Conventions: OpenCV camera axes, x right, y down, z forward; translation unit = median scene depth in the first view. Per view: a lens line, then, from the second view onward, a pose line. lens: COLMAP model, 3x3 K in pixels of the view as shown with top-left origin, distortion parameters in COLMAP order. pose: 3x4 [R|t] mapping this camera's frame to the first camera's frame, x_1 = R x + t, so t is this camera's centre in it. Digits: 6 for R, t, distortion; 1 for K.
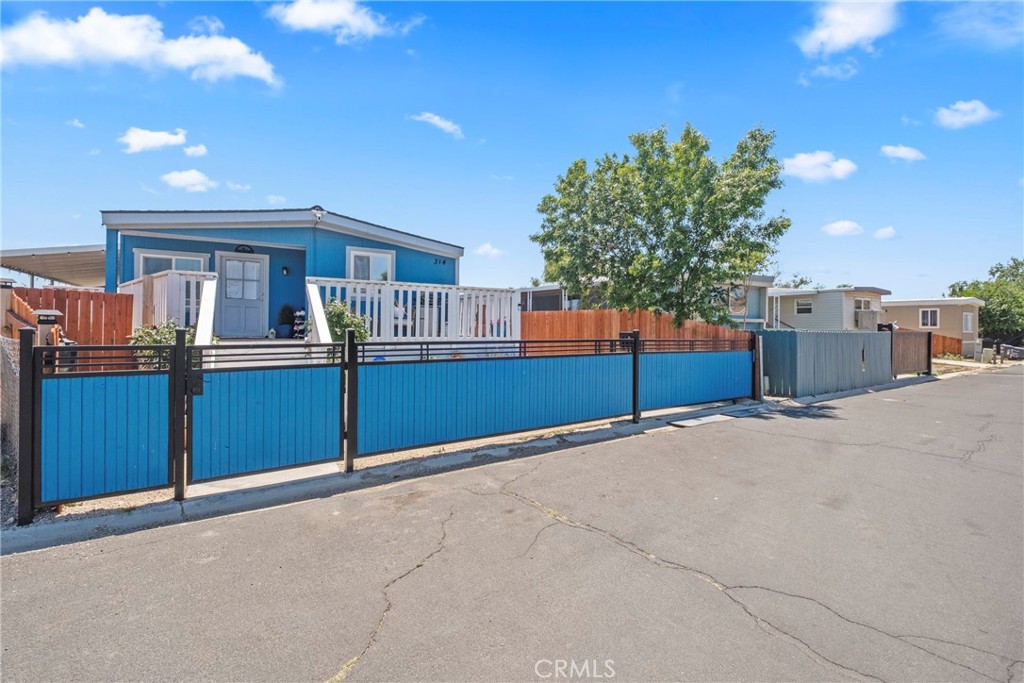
lens RADIAL K [[453.0, 0, 509.5], [0, 453.0, 328.3], [0, 0, 1]] dist [0.009305, -0.007262]
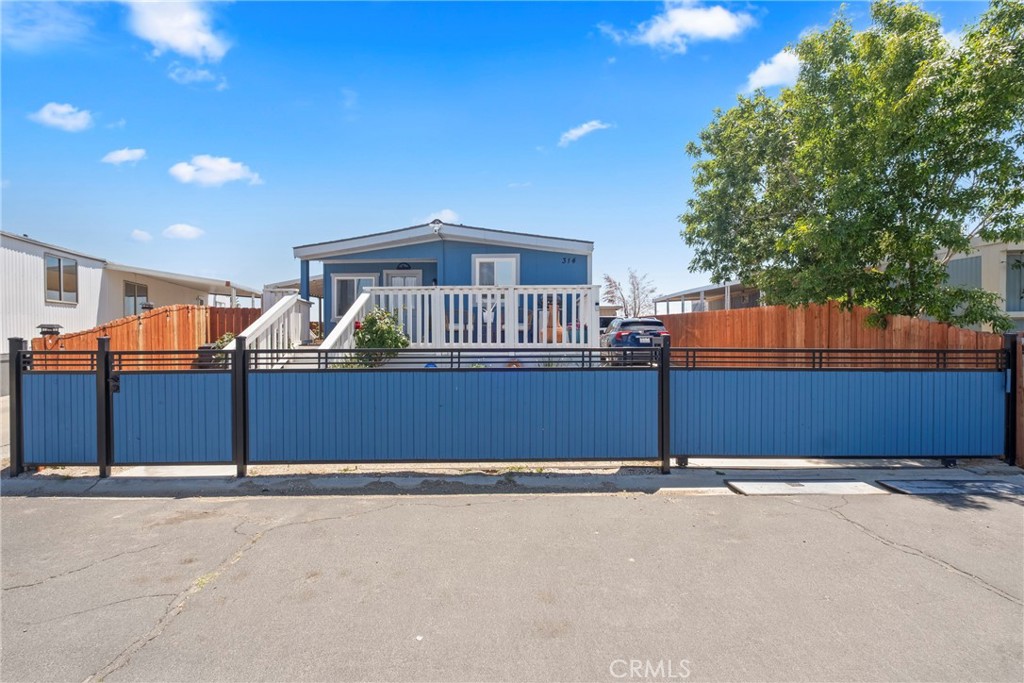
lens RADIAL K [[450.1, 0, 513.6], [0, 450.1, 338.7], [0, 0, 1]] dist [0.008532, -0.006693]
pose [[0.830385, -0.002544, -0.557184, 0.422280], [0.009356, 0.999912, 0.009379, 0.002091], [0.557112, -0.013001, 0.830336, 0.299264]]
